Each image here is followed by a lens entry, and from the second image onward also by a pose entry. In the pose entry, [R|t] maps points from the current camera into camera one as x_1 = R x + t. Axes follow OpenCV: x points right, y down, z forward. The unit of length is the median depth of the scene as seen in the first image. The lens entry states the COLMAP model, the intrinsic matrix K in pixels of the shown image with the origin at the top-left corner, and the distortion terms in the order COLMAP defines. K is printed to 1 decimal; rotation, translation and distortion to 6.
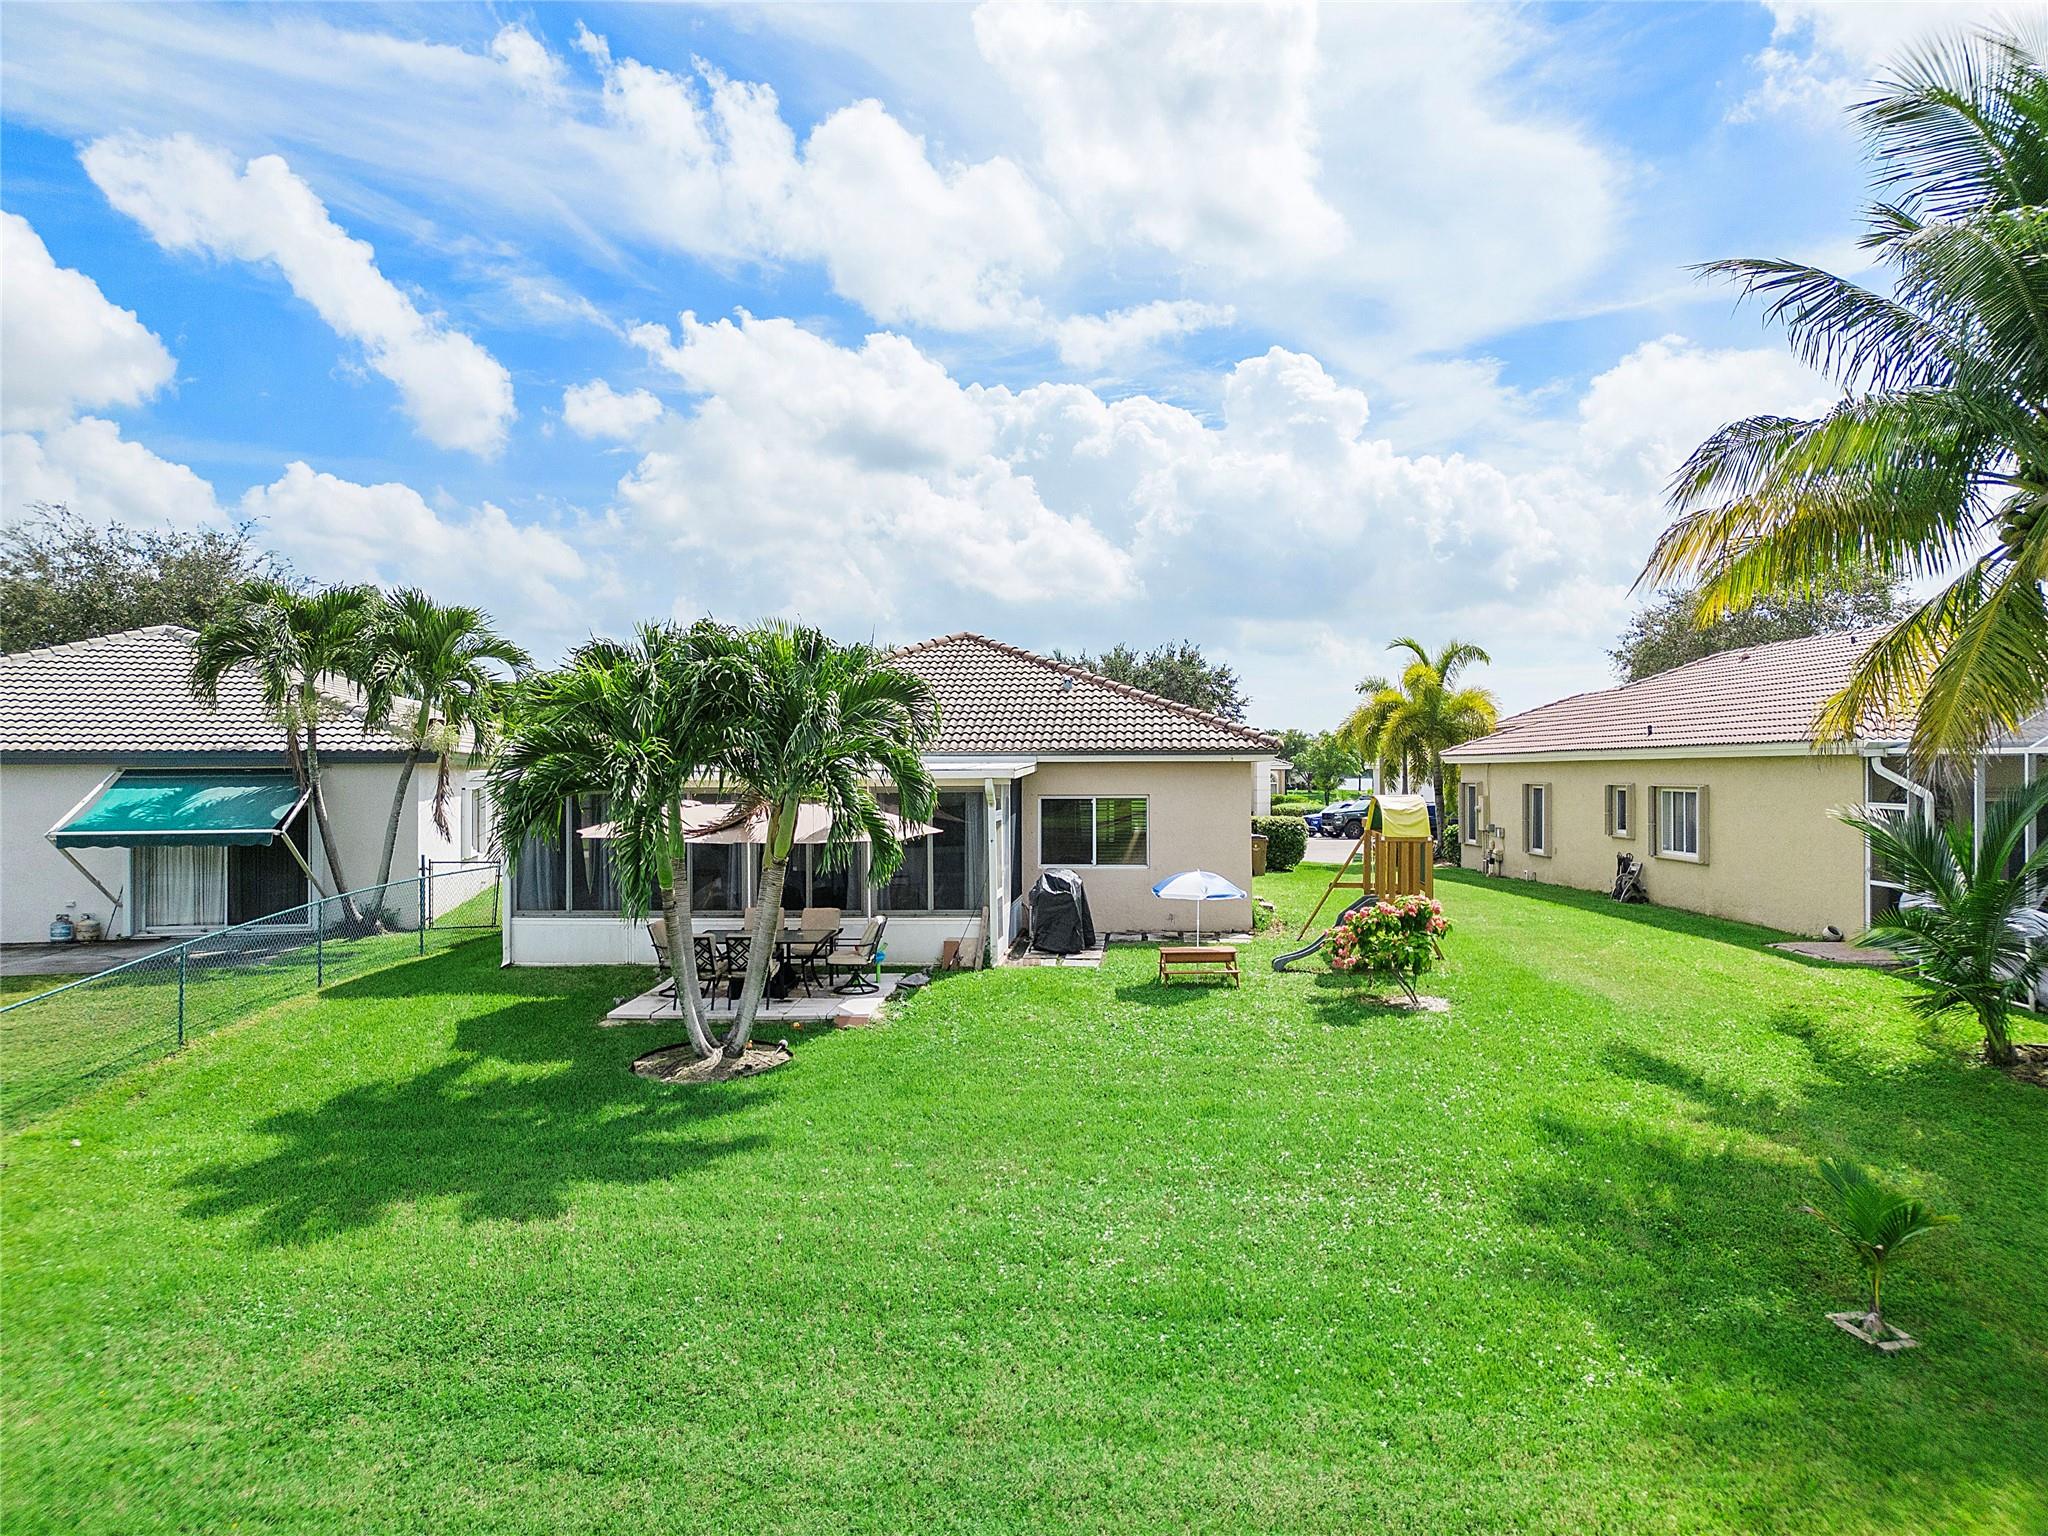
lens RADIAL K [[1446.9, 0, 1027.3], [0, 1446.9, 759.2], [0, 0, 1]] dist [0.048999, -0.047925]
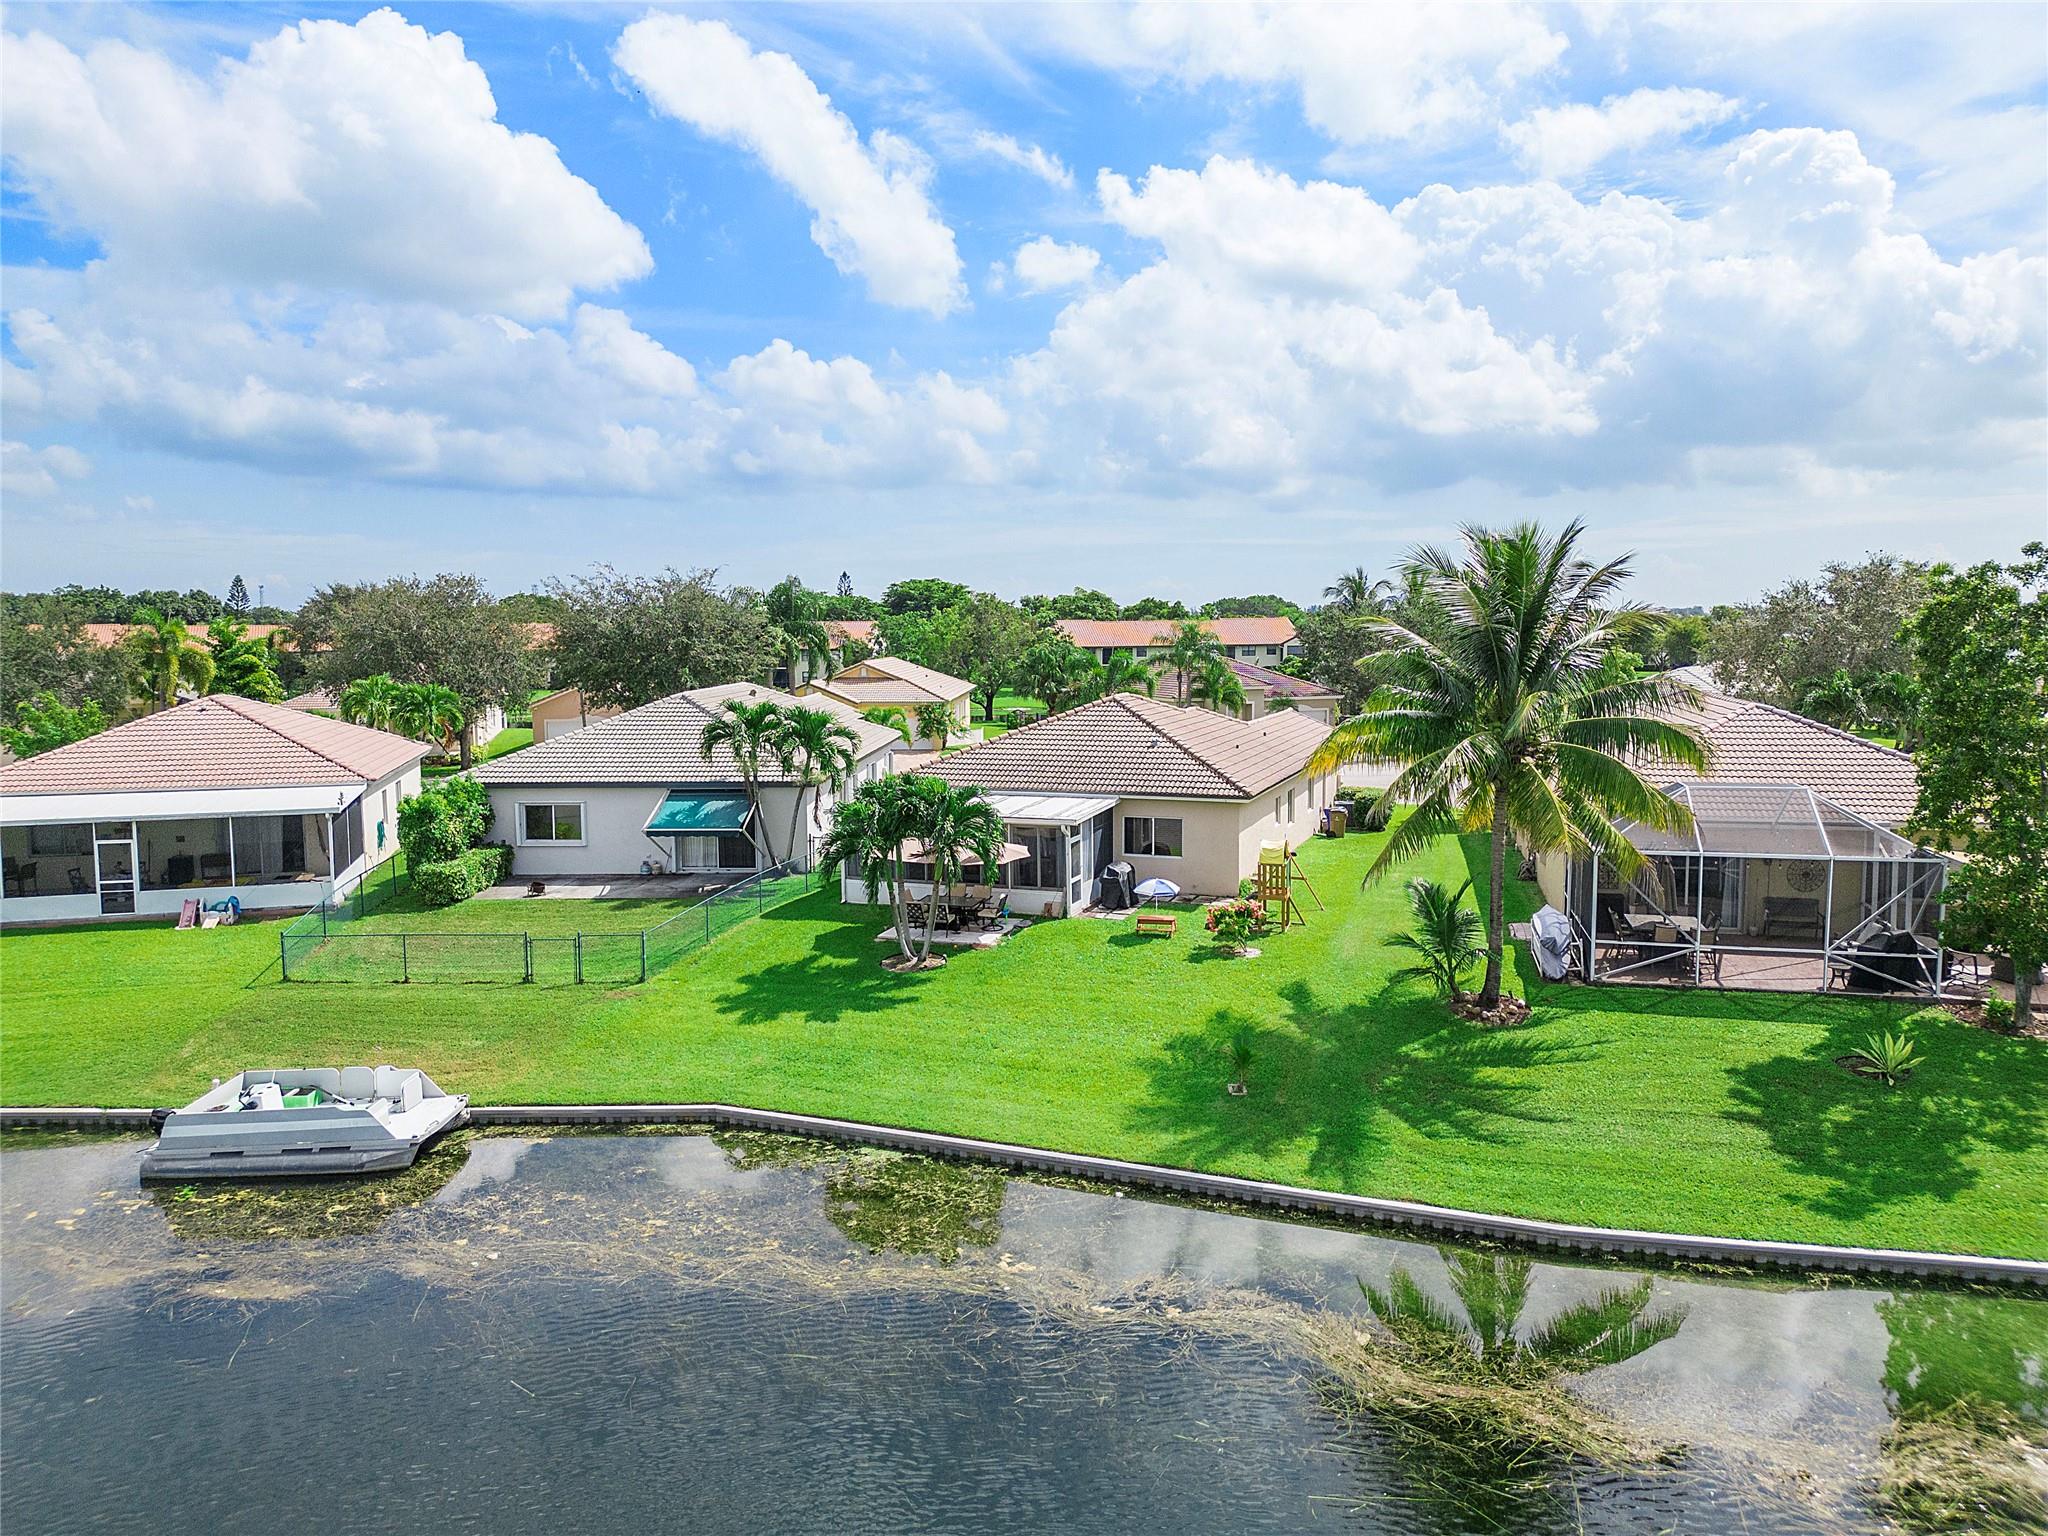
lens RADIAL K [[1446.9, 0, 1035.4], [0, 1446.9, 753.8], [0, 0, 1]] dist [0.048999, -0.047925]
pose [[0.963655, 0.021404, -0.266290, 0.454488], [0.006021, 0.994792, 0.101747, -0.280848], [0.267081, -0.099652, 0.958508, -0.888517]]
